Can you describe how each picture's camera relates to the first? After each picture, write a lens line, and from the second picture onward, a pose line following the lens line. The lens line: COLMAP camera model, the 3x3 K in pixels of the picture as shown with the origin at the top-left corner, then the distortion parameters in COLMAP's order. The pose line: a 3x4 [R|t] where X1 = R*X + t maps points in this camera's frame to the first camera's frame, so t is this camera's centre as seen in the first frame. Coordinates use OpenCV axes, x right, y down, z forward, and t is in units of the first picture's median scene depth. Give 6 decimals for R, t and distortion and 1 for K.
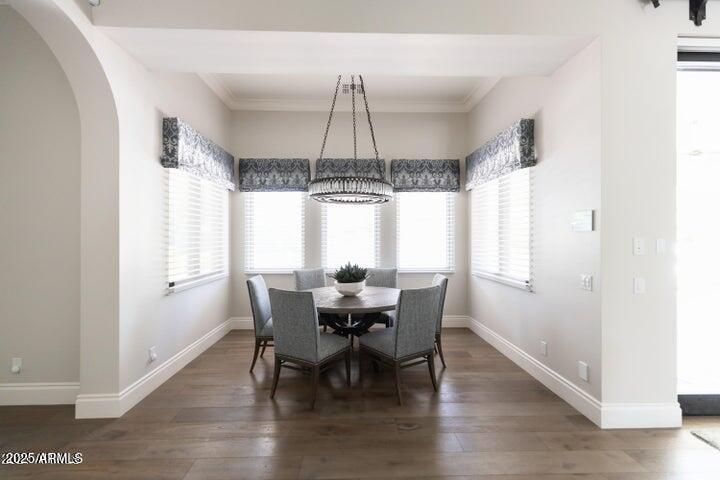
lens RADIAL K [[325.5, 0, 360.0], [0, 325.5, 240.0], [0, 0, 1]] dist [-0.000028, 0.000317]
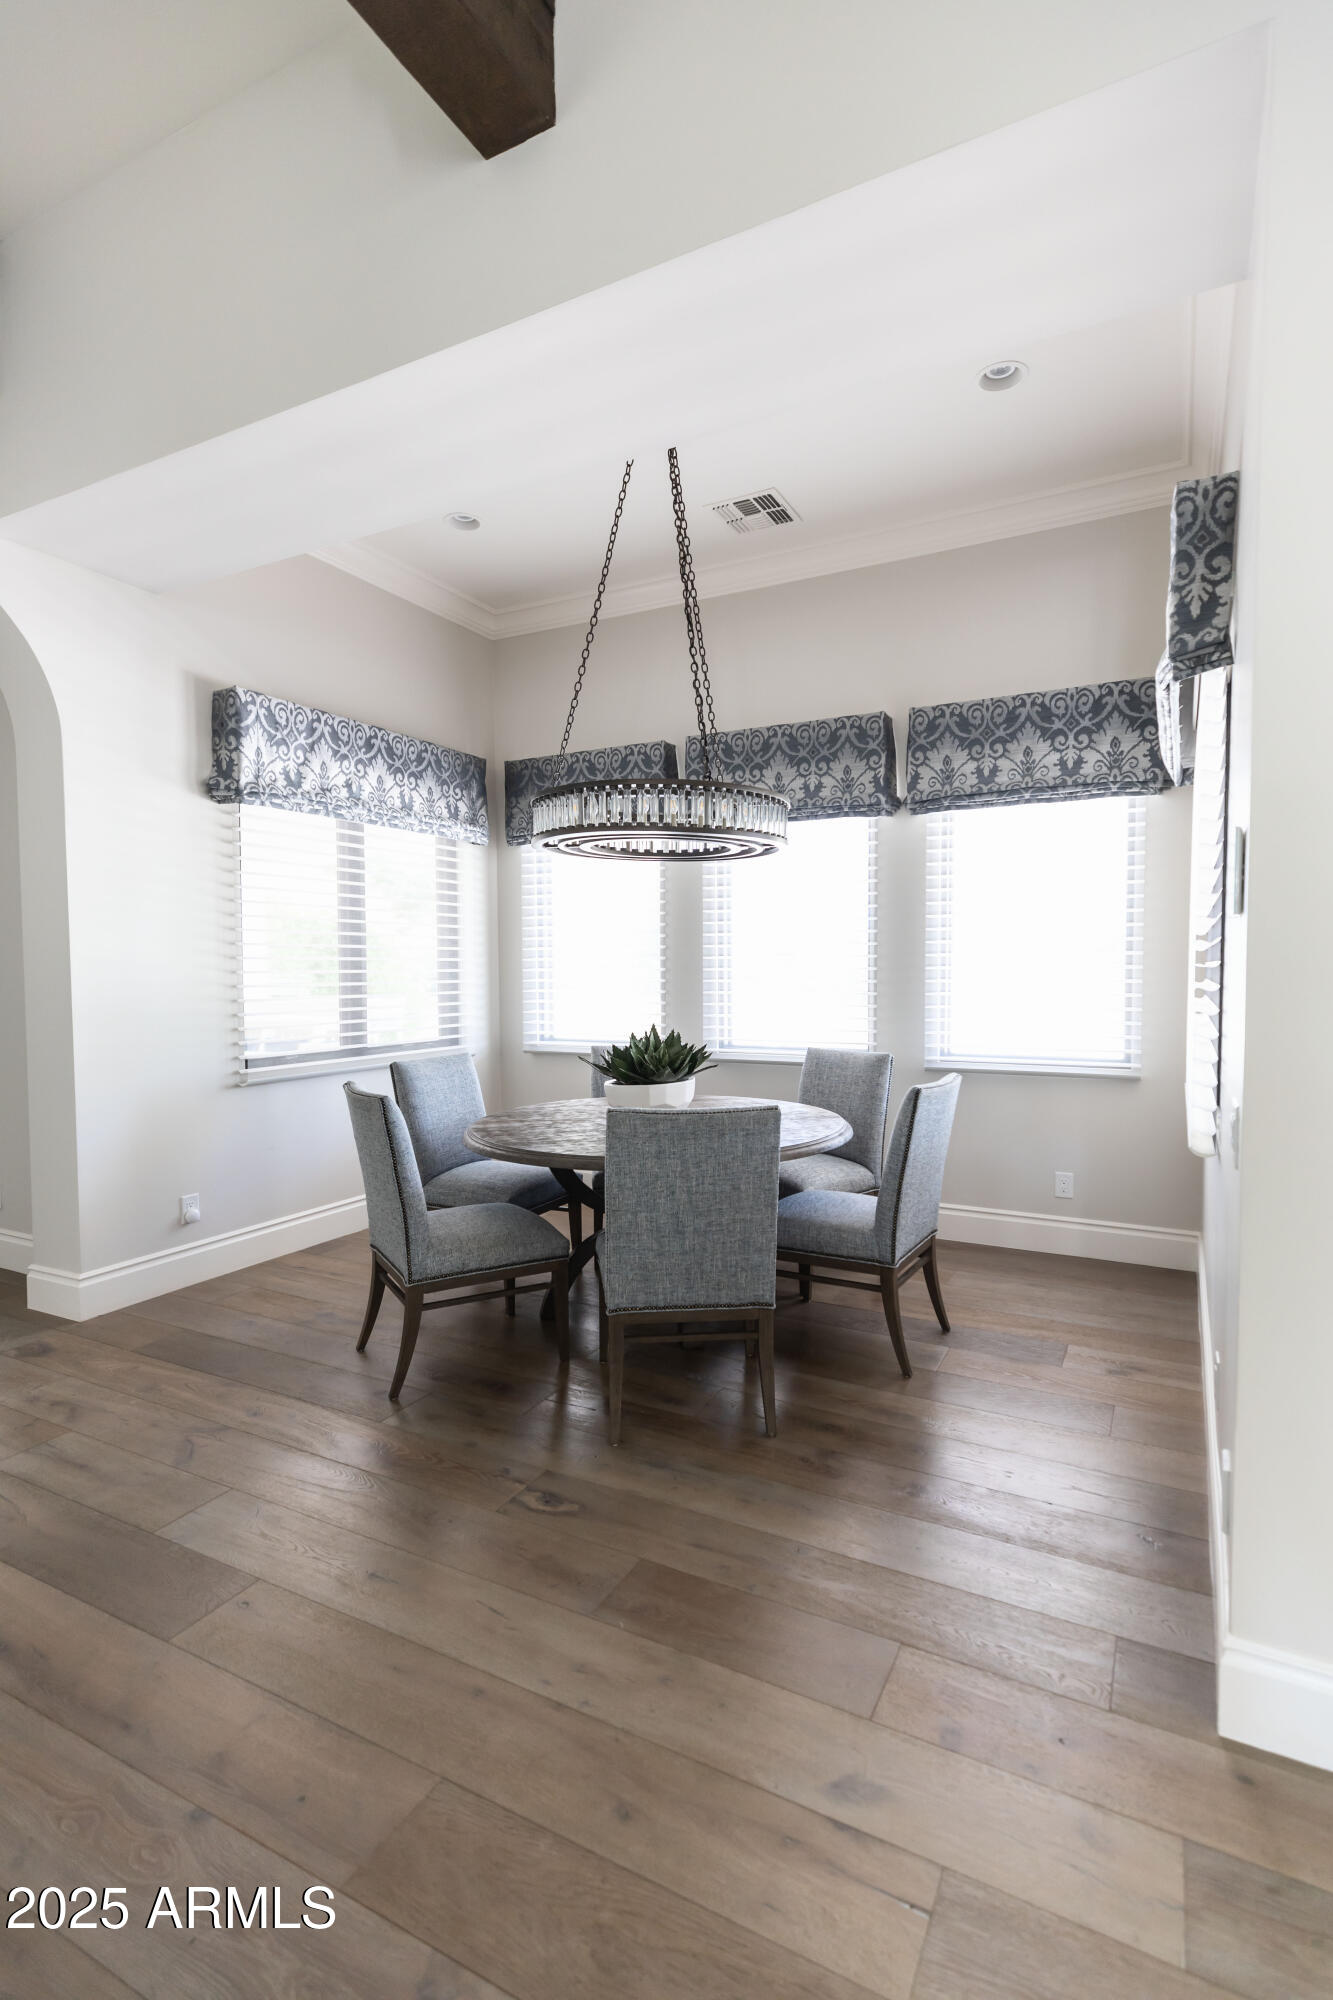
lens RADIAL K [[941.0, 0, 743.1], [0, 941.0, 1005.0], [0, 0, 1]] dist [0.000385, -0.000308]
pose [[0.882503, 0.032099, -0.469210, 0.575109], [-0.003282, 0.998064, 0.062104, -0.024633], [0.470295, -0.053267, 0.880900, 0.158705]]
